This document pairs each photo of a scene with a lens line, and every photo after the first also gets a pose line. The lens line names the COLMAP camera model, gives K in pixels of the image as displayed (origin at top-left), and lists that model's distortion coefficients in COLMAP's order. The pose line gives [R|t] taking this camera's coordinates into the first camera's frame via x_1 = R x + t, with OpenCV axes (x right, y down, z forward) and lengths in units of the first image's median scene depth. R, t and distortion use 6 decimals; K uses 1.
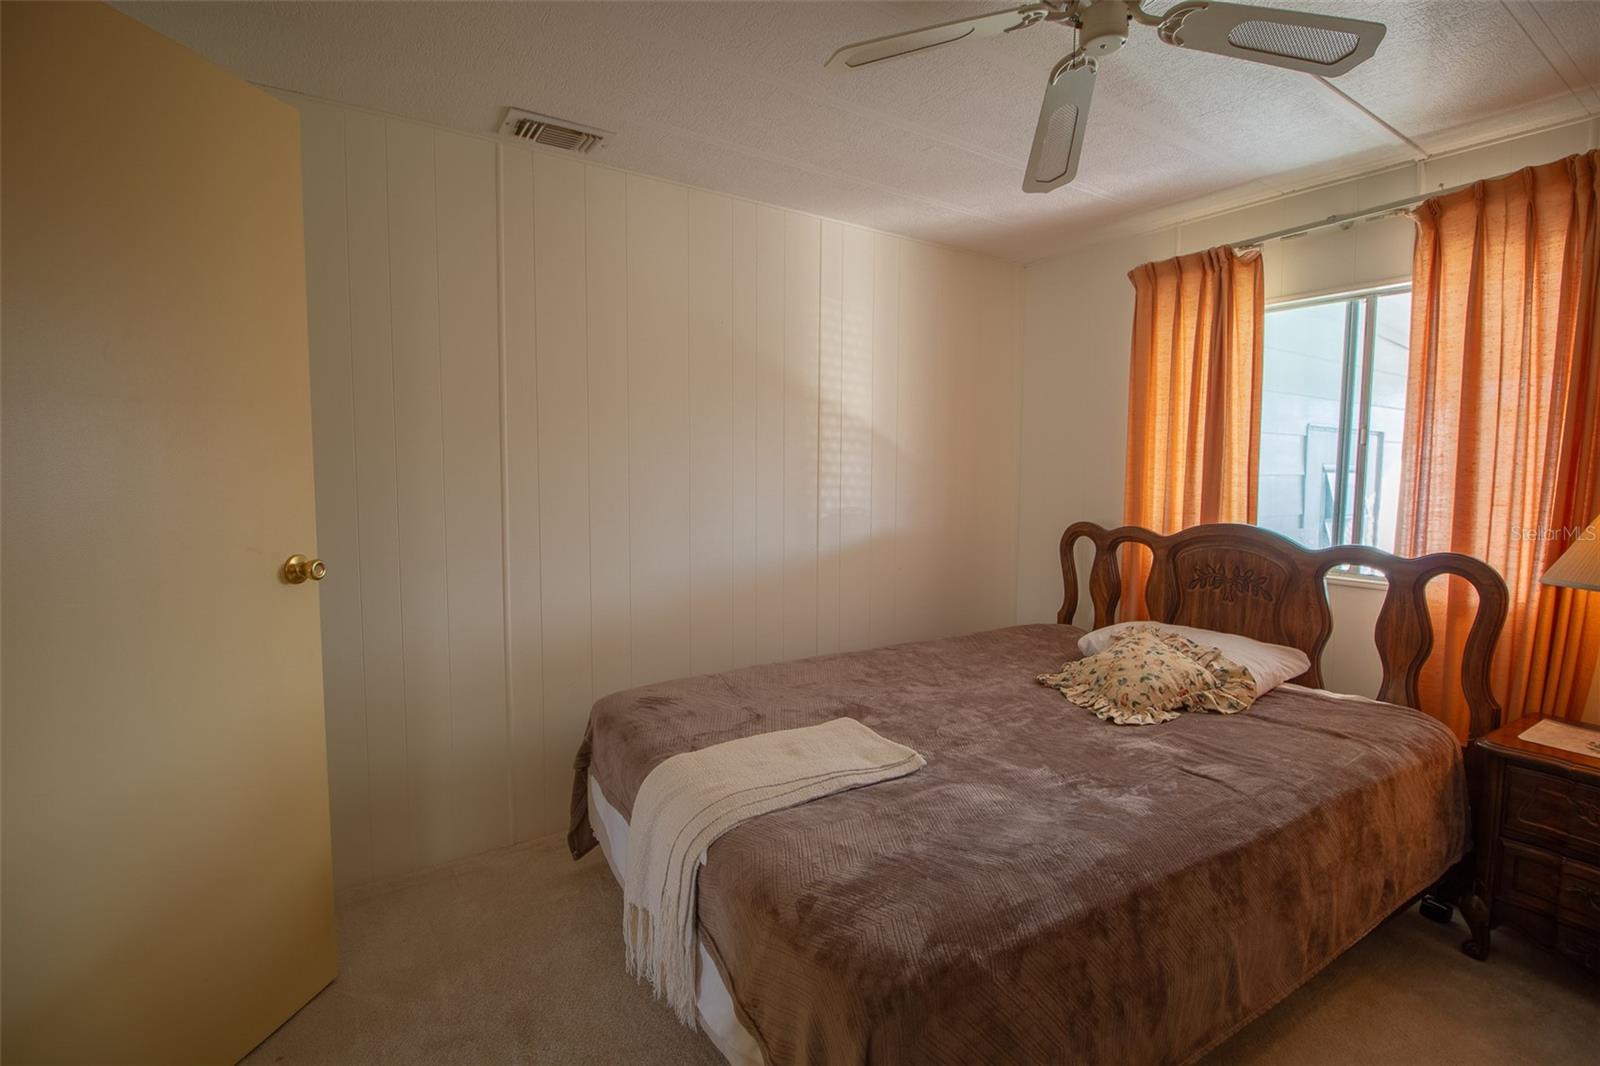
lens RADIAL K [[740.6, 0, 813.9], [0, 740.6, 528.1], [0, 0, 1]] dist [-0.003804, -0.011023]
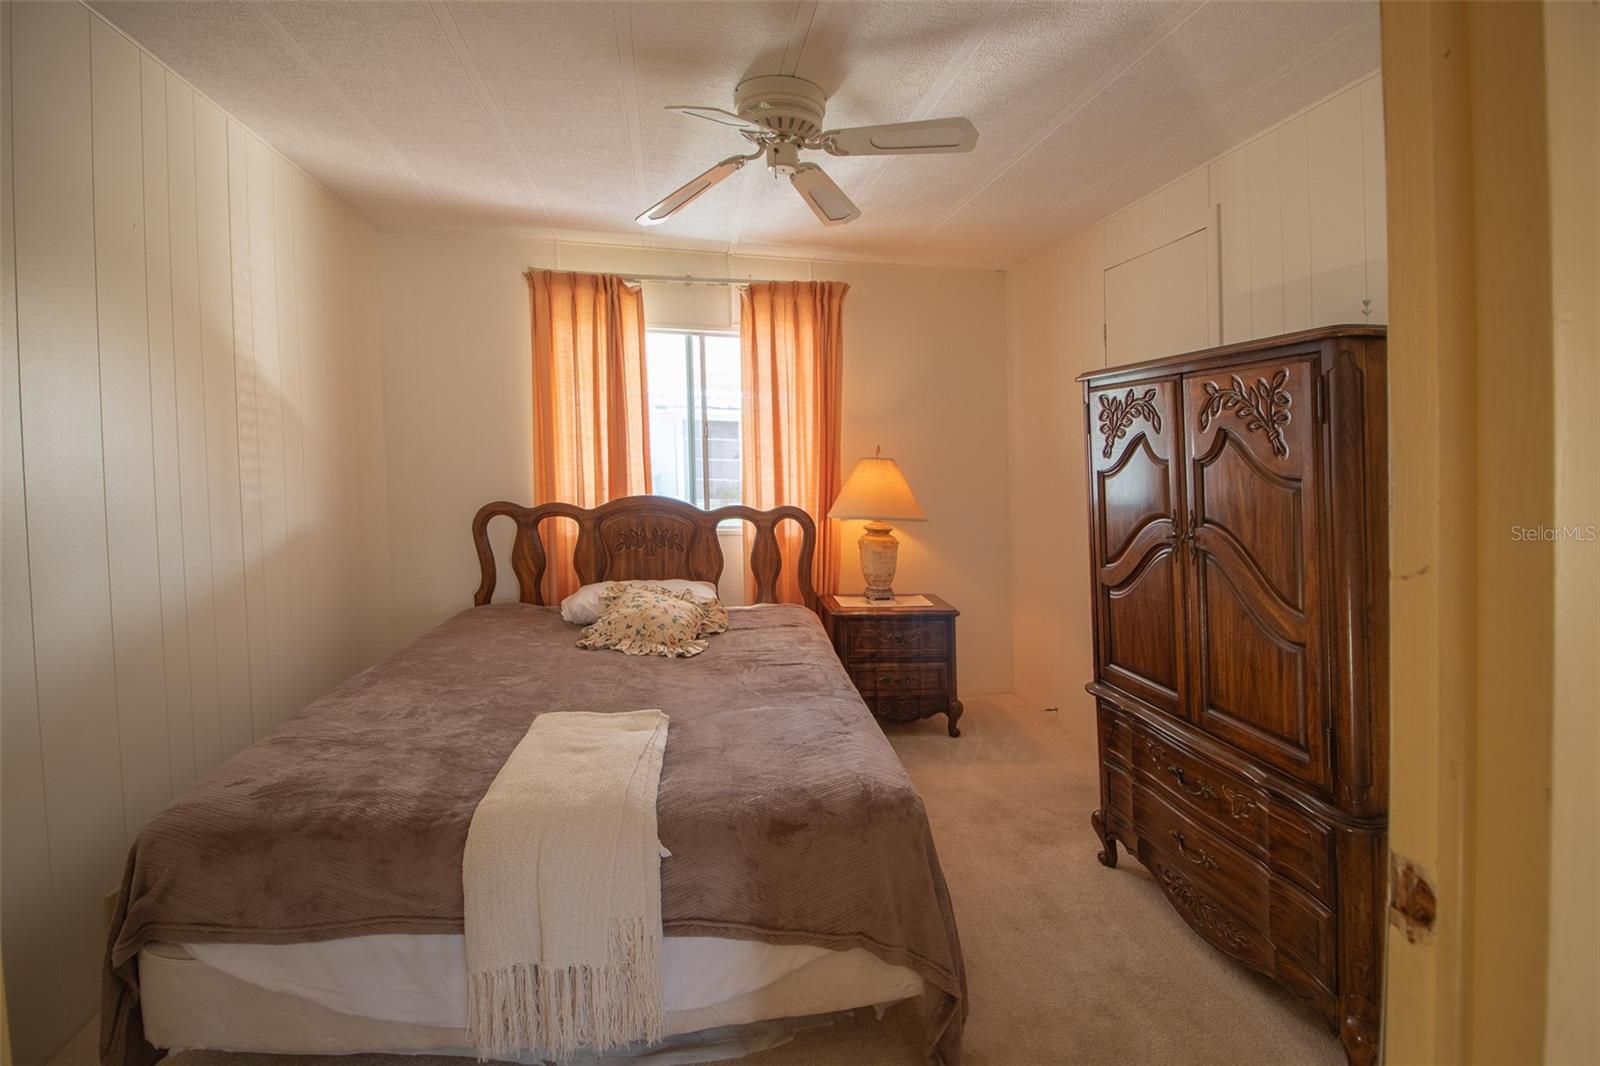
lens RADIAL K [[769.0, 0, 820.6], [0, 769.0, 444.4], [0, 0, 1]] dist [-0.002395, -0.000509]
pose [[0.399347, 0.016795, 0.916646, -0.536759], [0.056628, 0.997471, -0.042947, -0.019871], [-0.915049, 0.069059, 0.397386, 0.191495]]
